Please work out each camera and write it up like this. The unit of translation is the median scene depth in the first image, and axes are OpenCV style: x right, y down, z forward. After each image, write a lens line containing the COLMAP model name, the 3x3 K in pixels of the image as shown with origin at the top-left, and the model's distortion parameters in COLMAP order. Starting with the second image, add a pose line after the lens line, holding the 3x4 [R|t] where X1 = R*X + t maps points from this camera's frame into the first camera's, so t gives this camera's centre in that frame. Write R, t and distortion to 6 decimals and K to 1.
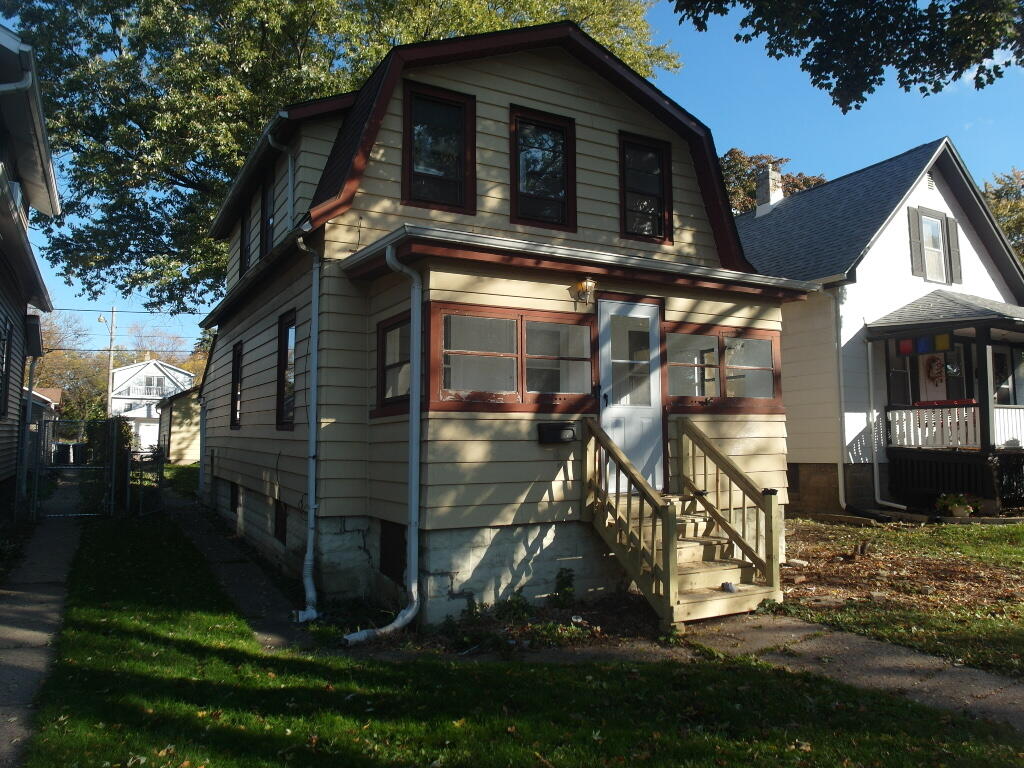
lens RADIAL K [[741.5, 0, 515.8], [0, 741.5, 382.5], [0, 0, 1]] dist [-0.051541, 0.007057]
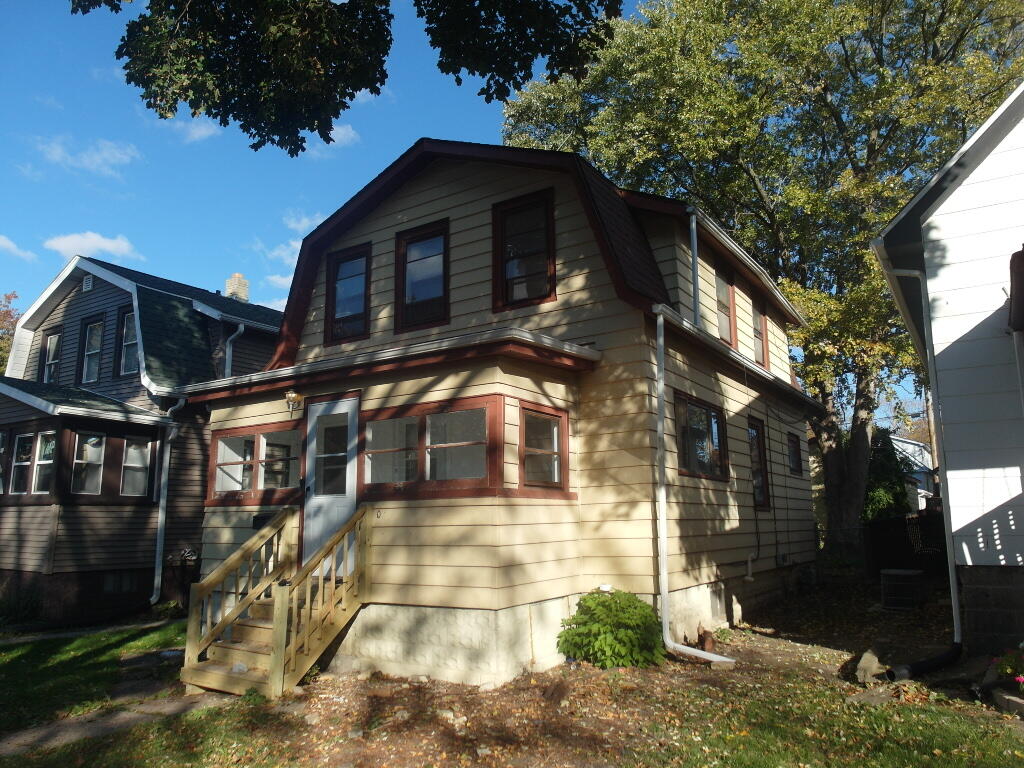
lens RADIAL K [[741.5, 0, 514.5], [0, 741.5, 378.7], [0, 0, 1]] dist [-0.051541, 0.007057]
pose [[0.466731, -0.166656, -0.868555, 1.157529], [0.079638, 0.986015, -0.146399, 0.039152], [0.880807, -0.000841, 0.473475, 0.665659]]
